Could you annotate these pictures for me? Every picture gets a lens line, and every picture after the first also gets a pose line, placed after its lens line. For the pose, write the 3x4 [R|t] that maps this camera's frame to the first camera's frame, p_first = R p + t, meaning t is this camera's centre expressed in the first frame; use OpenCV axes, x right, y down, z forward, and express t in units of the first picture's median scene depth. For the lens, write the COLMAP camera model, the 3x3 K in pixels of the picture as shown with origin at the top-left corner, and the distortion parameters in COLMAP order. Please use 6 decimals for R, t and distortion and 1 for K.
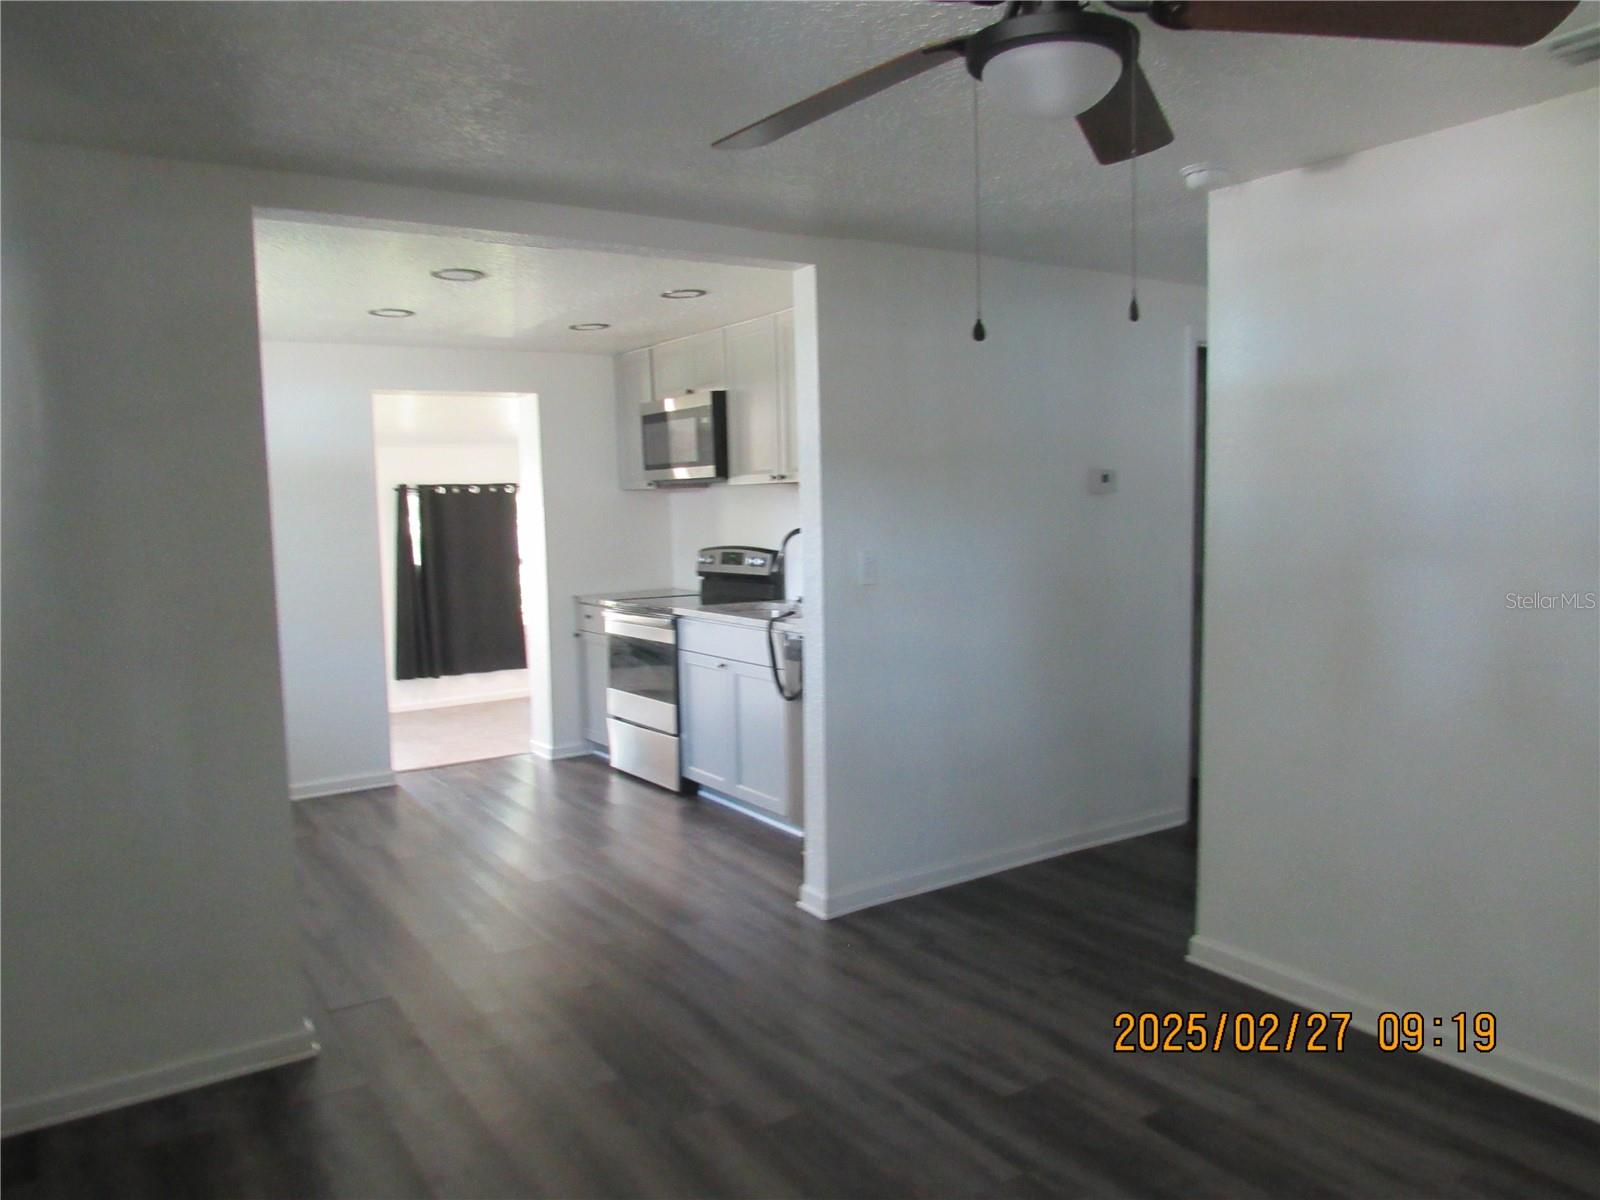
lens RADIAL K [[1151.2, 0, 801.9], [0, 1151.2, 605.3], [0, 0, 1]] dist [-0.028074, 0.016697]
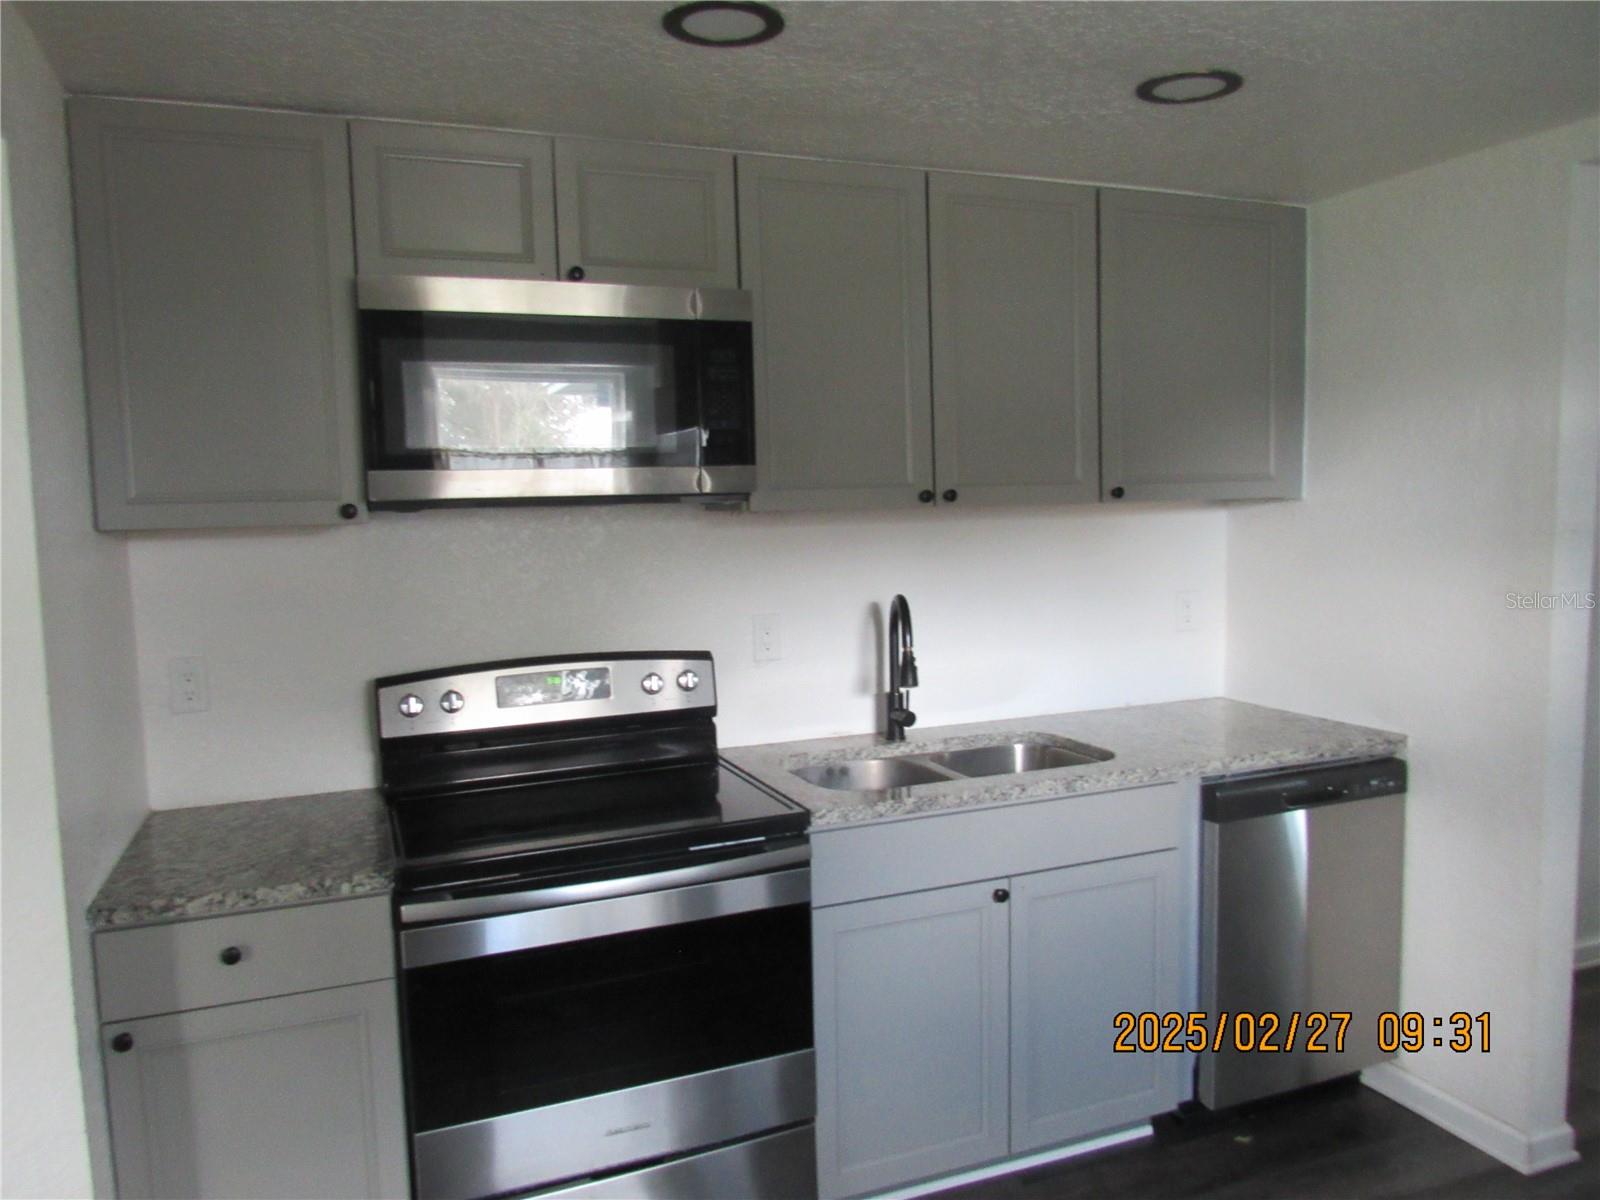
lens RADIAL K [[1151.2, 0, 801.2], [0, 1151.2, 596.5], [0, 0, 1]] dist [-0.028074, 0.016697]
pose [[0.219345, -0.066511, 0.973378, -0.446121], [0.104393, 0.993546, 0.044364, -0.081851], [-0.970046, 0.091883, 0.224872, 0.805062]]
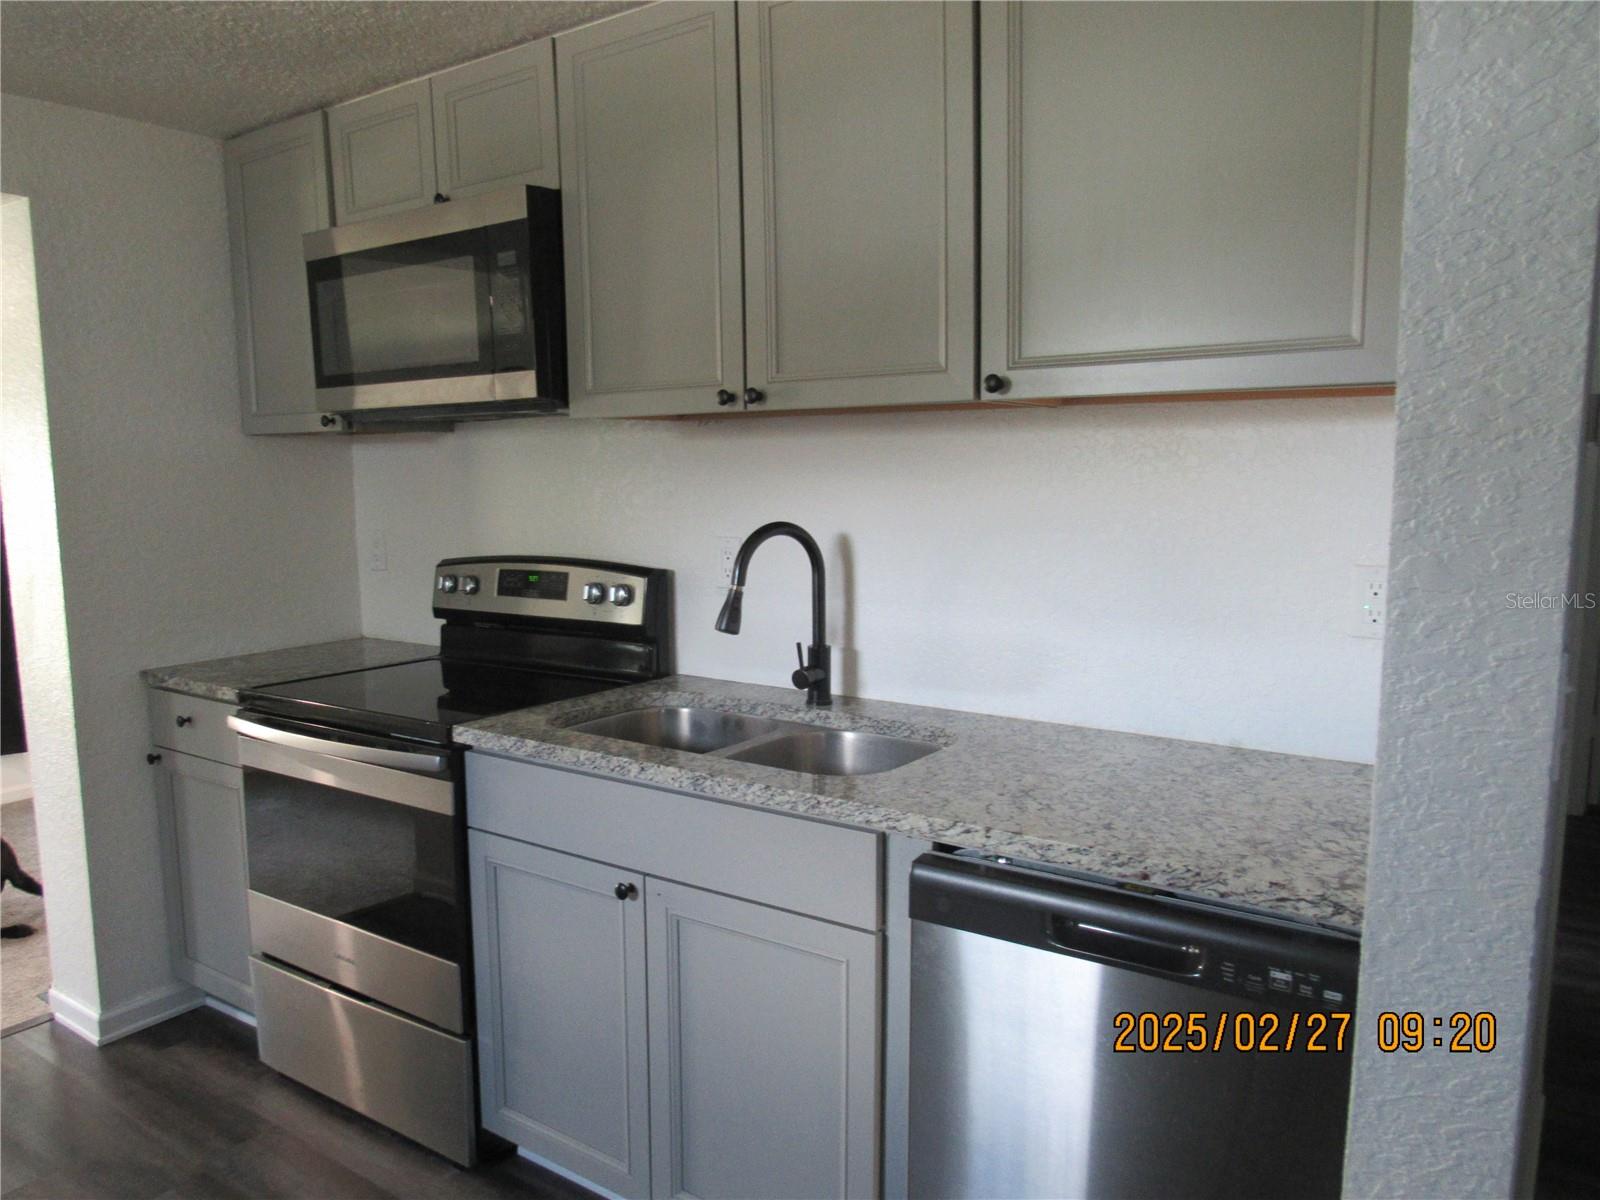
lens RADIAL K [[1151.2, 0, 791.3], [0, 1151.2, 606.8], [0, 0, 1]] dist [-0.028074, 0.016697]
pose [[0.937082, -0.034210, 0.347430, -0.122131], [0.024105, 0.999152, 0.033367, -0.043925], [-0.348277, -0.022893, 0.937112, 0.525836]]
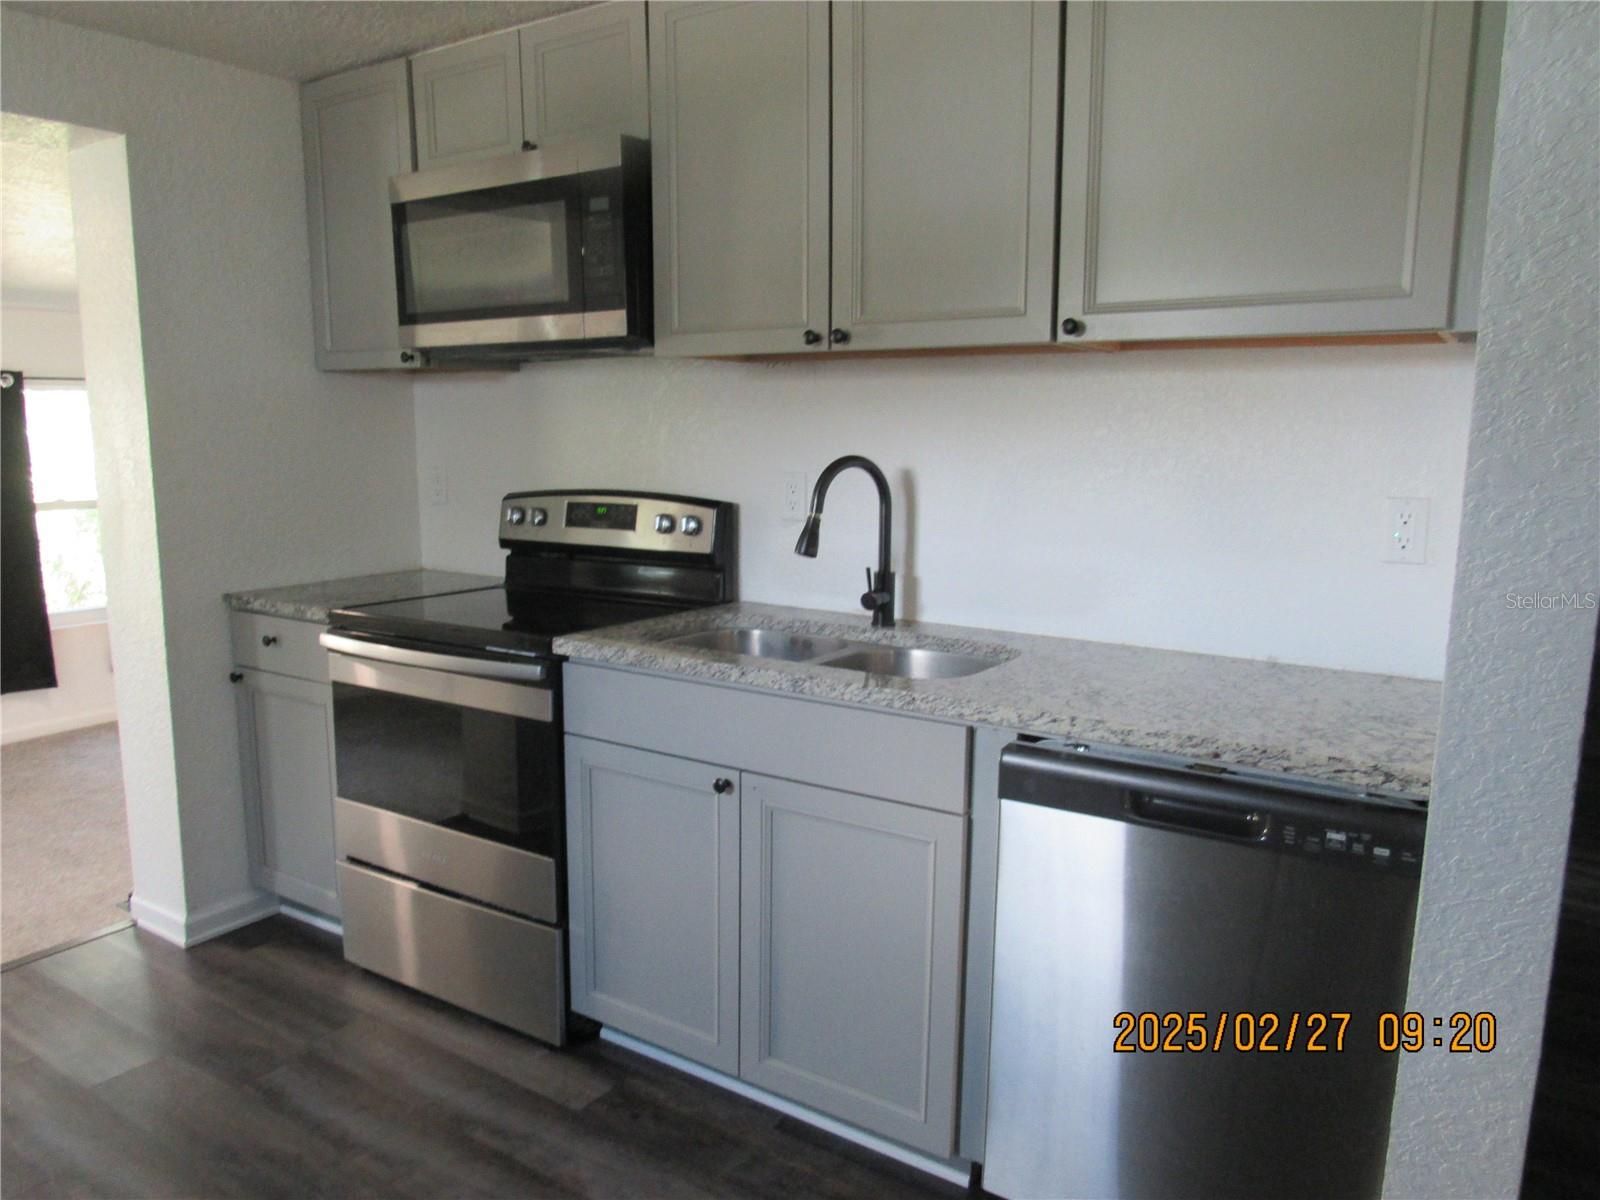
lens RADIAL K [[1151.2, 0, 795.9], [0, 1151.2, 606.1], [0, 0, 1]] dist [-0.028074, 0.016697]
pose [[0.927827, -0.034037, 0.371454, -0.164511], [0.010222, 0.997774, 0.065894, -0.033275], [-0.372870, -0.057342, 0.926110, 0.508751]]
